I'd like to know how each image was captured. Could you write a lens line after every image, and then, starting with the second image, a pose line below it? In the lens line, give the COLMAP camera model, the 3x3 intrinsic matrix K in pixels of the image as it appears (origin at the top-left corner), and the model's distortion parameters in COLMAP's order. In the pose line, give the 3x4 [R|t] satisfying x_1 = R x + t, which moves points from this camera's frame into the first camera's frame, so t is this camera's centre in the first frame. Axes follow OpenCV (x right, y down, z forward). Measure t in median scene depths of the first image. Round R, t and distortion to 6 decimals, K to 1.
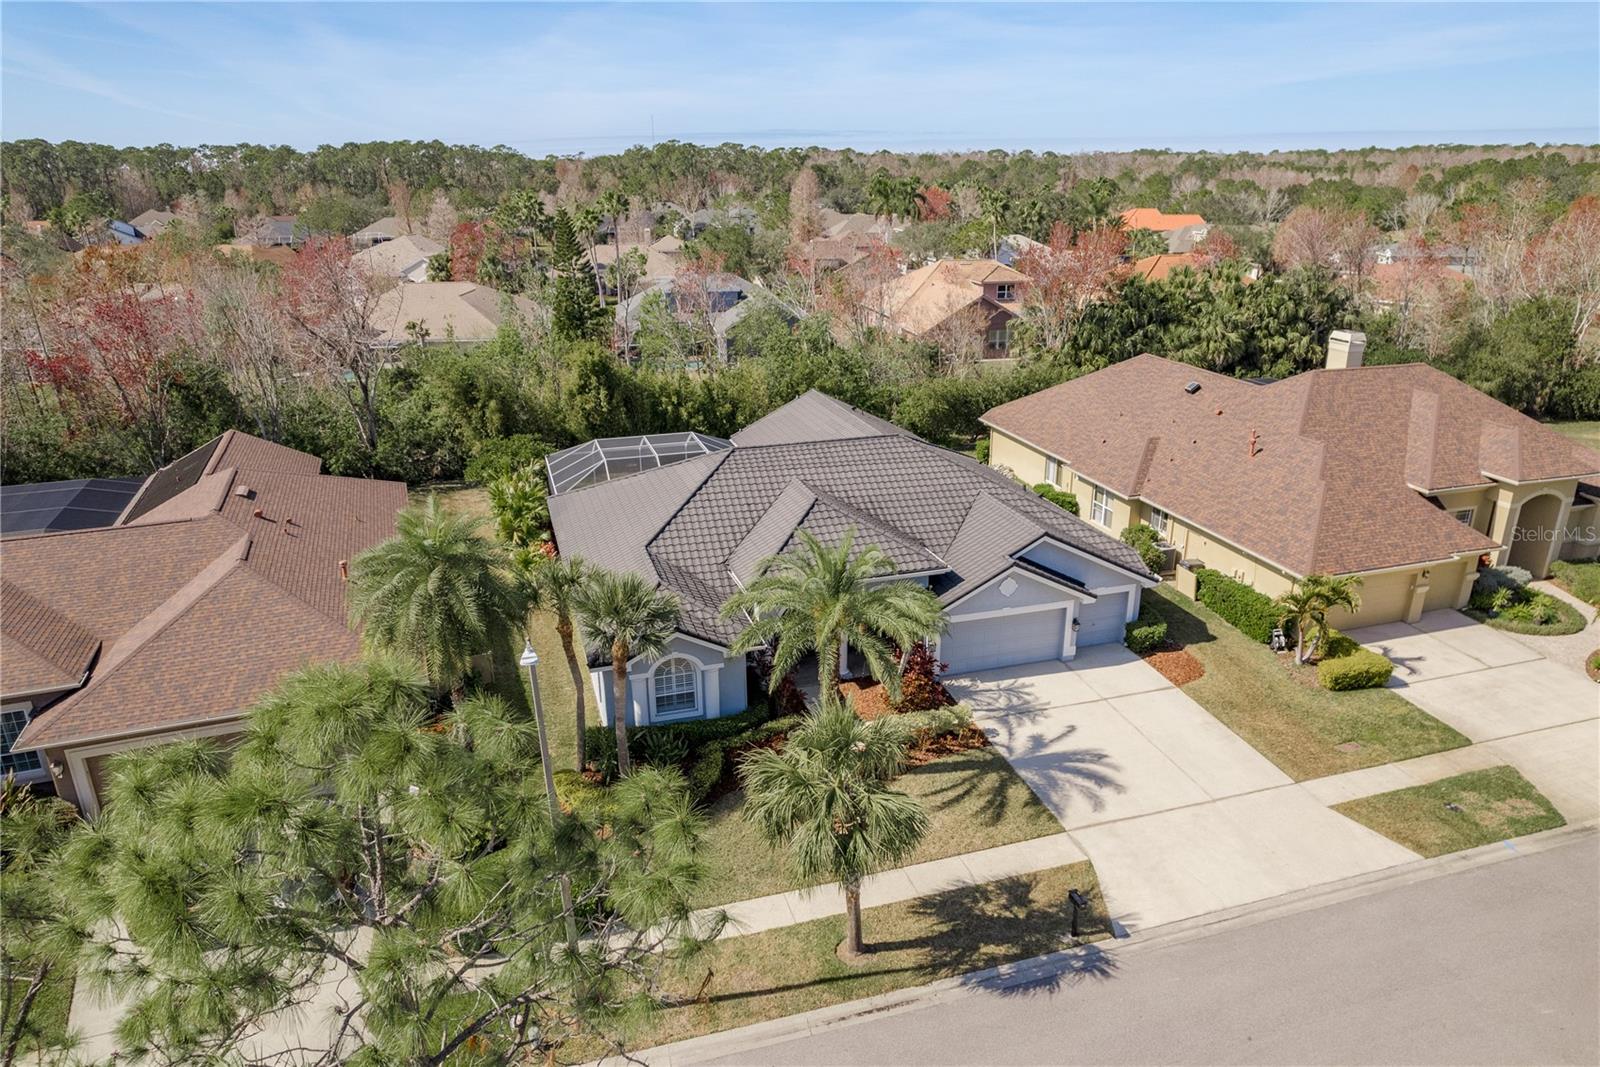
lens RADIAL K [[984.3, 0, 777.0], [0, 984.3, 574.5], [0, 0, 1]] dist [-0.071886, 0.052533]
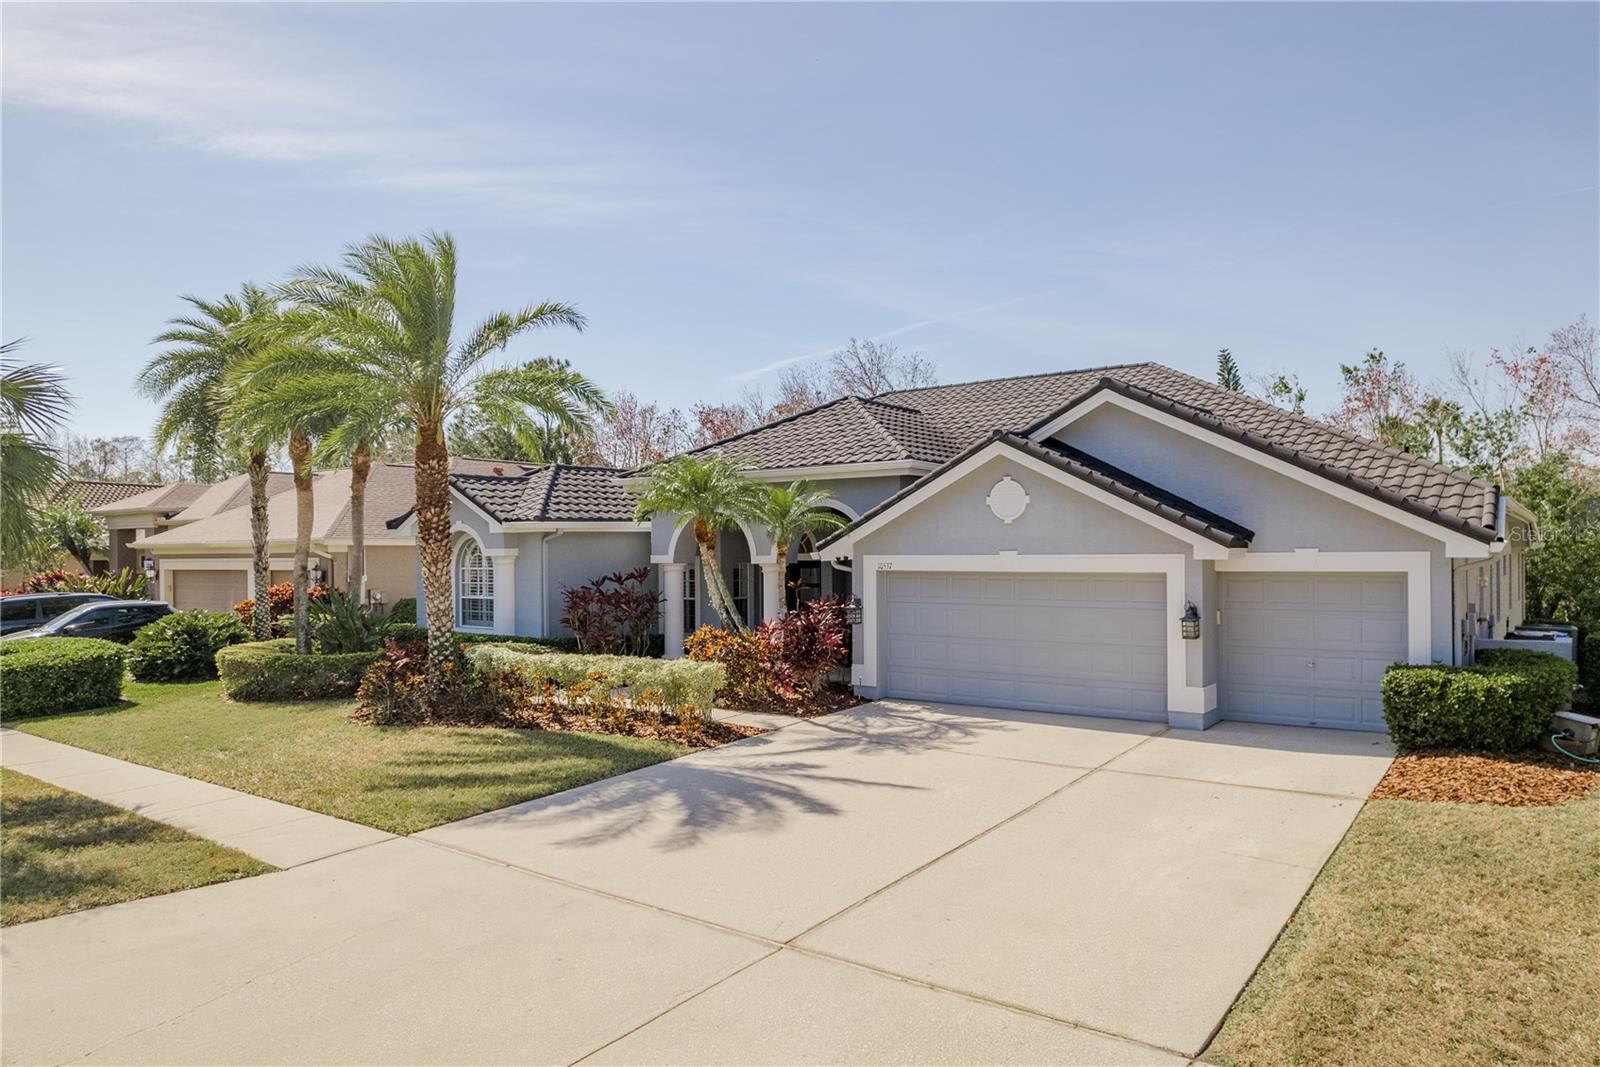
lens RADIAL K [[1012.5, 0, 812.1], [0, 1012.5, 543.7], [0, 0, 1]] dist [-0.044525, 0.001519]
pose [[0.630488, 0.017253, -0.776007, 0.536035], [-0.289906, 0.932638, -0.214806, 0.156292], [0.720028, 0.360401, 0.593019, 0.665836]]
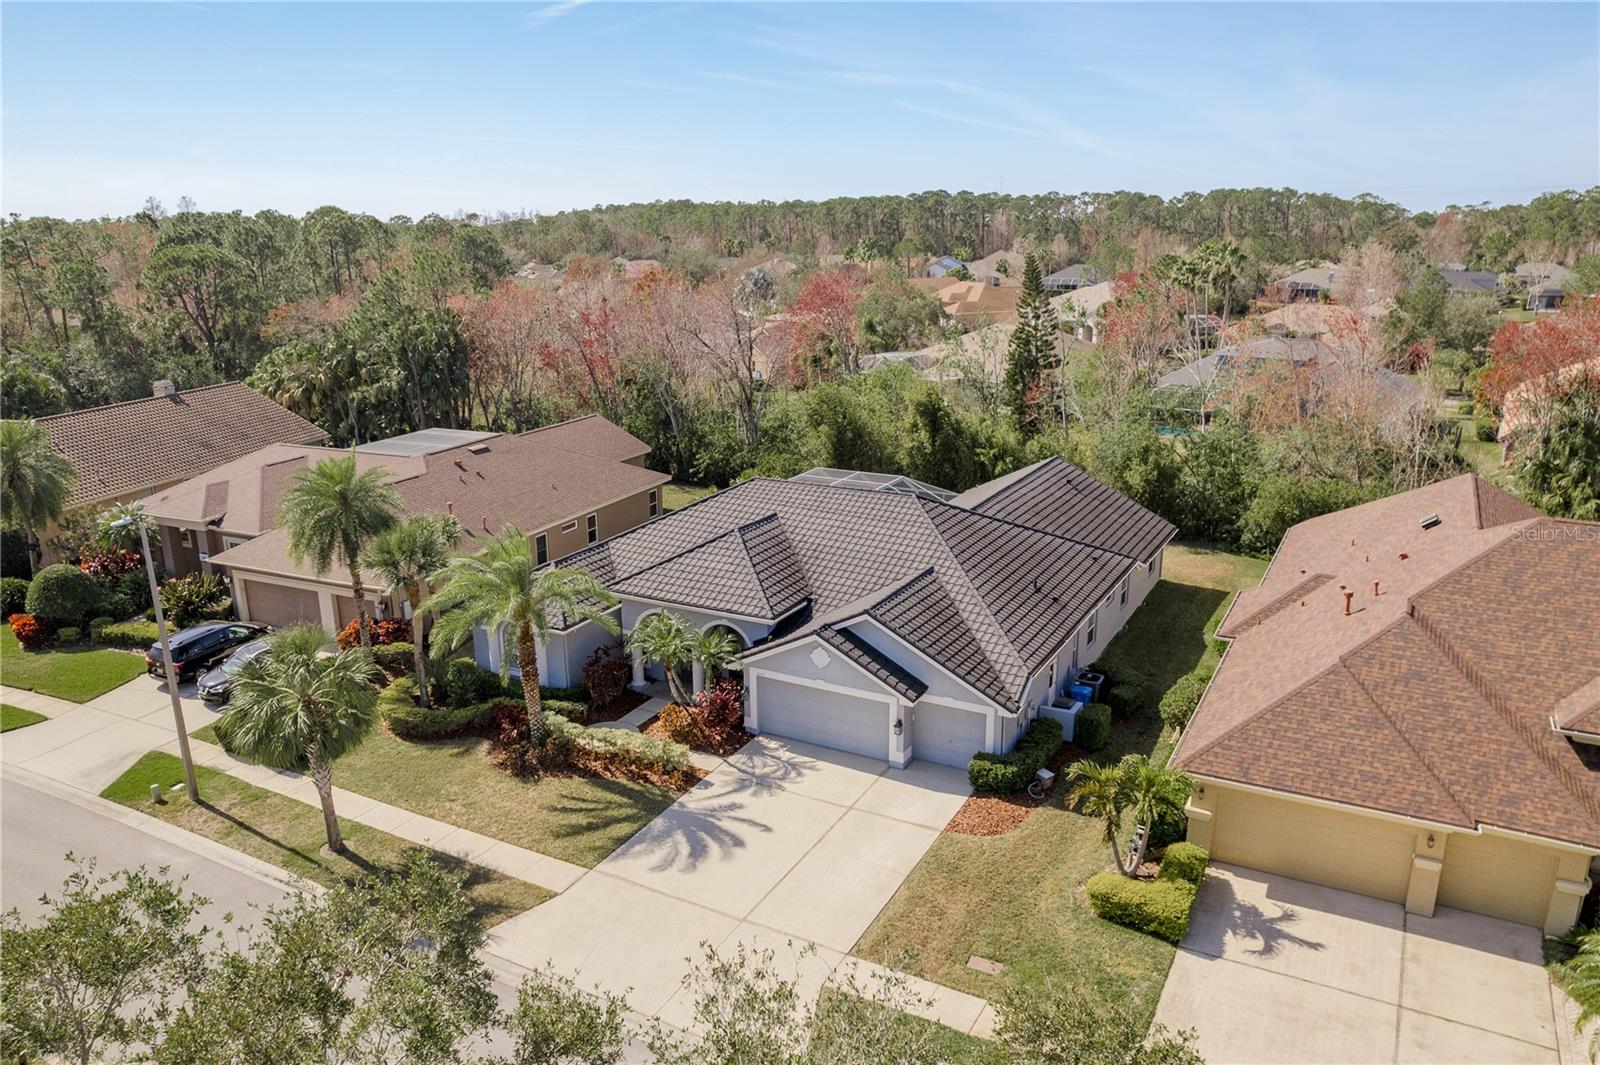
lens RADIAL K [[1049.1, 0, 804.0], [0, 1049.1, 550.1], [0, 0, 1]] dist [-0.081836, 0.063953]
pose [[0.729502, 0.203490, -0.653007, 0.846420], [-0.258074, 0.966041, 0.012733, -0.093581], [0.633423, 0.159235, 0.757245, 0.223535]]
